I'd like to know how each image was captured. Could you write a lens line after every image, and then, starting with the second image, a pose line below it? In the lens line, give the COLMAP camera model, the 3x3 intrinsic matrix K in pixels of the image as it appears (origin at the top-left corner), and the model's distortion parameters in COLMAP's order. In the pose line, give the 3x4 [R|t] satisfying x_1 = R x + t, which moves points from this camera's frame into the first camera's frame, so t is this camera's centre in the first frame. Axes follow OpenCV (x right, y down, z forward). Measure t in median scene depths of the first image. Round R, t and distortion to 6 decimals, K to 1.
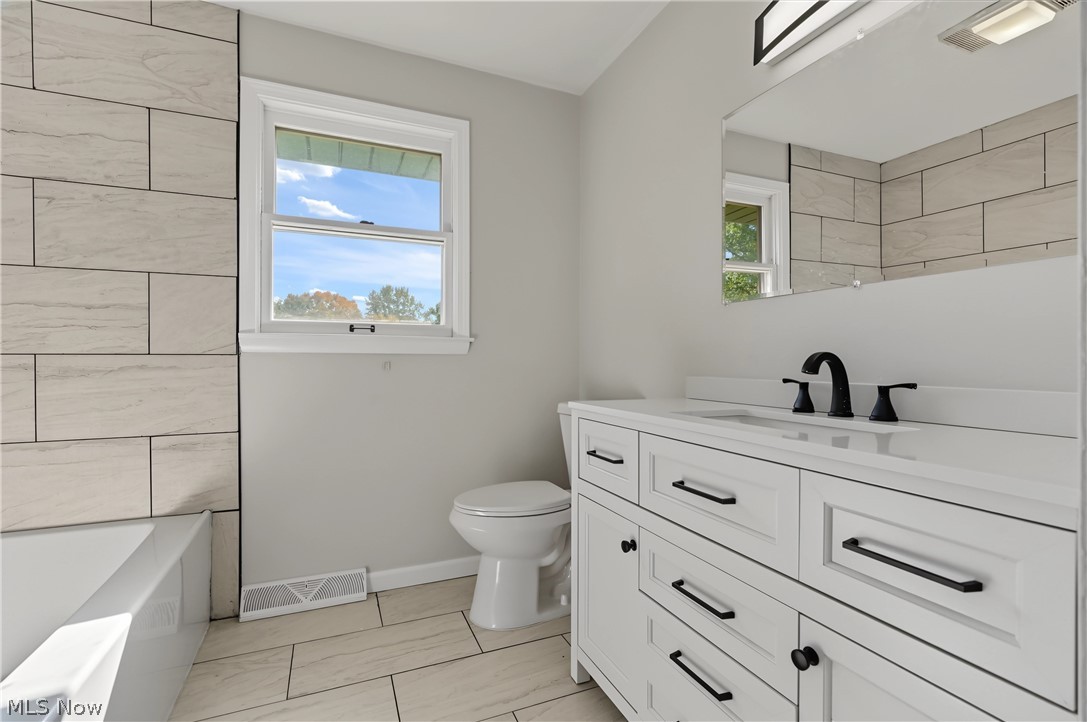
lens RADIAL K [[493.9, 0, 543.9], [0, 493.9, 357.8], [0, 0, 1]] dist [-0.010601, 0.000723]
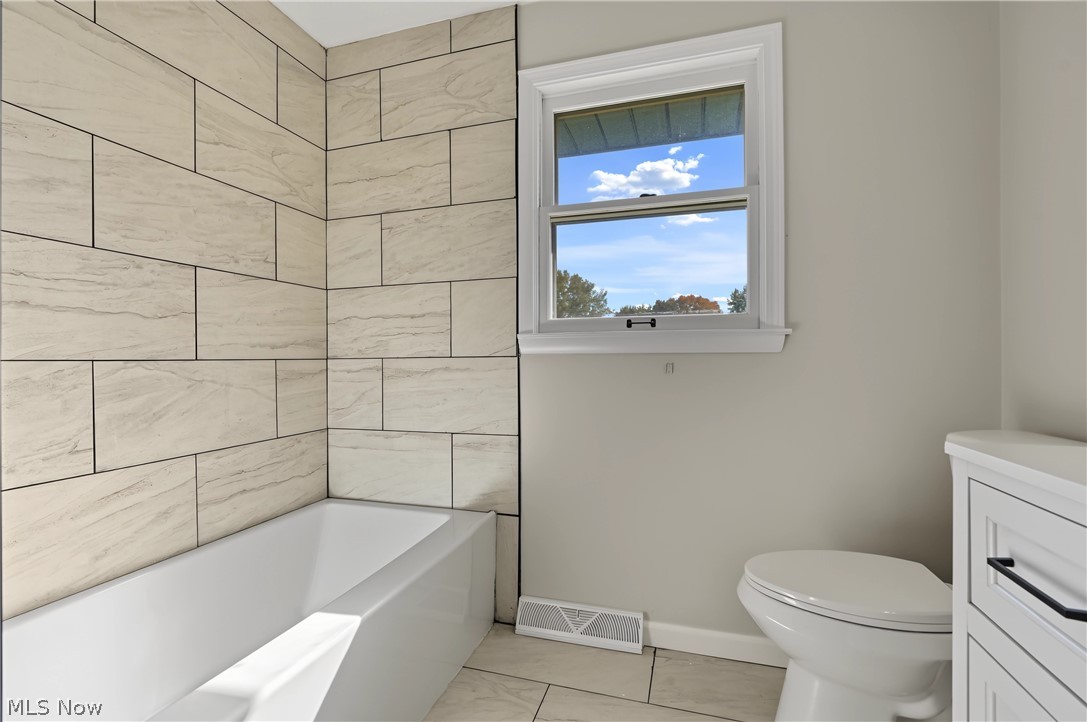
lens RADIAL K [[493.9, 0, 541.7], [0, 493.9, 360.9], [0, 0, 1]] dist [-0.010601, 0.000723]
pose [[0.755081, -0.006400, -0.655601, 0.056501], [0.009254, 0.999957, 0.000896, 0.001722], [0.655567, -0.006744, 0.755107, 0.295243]]
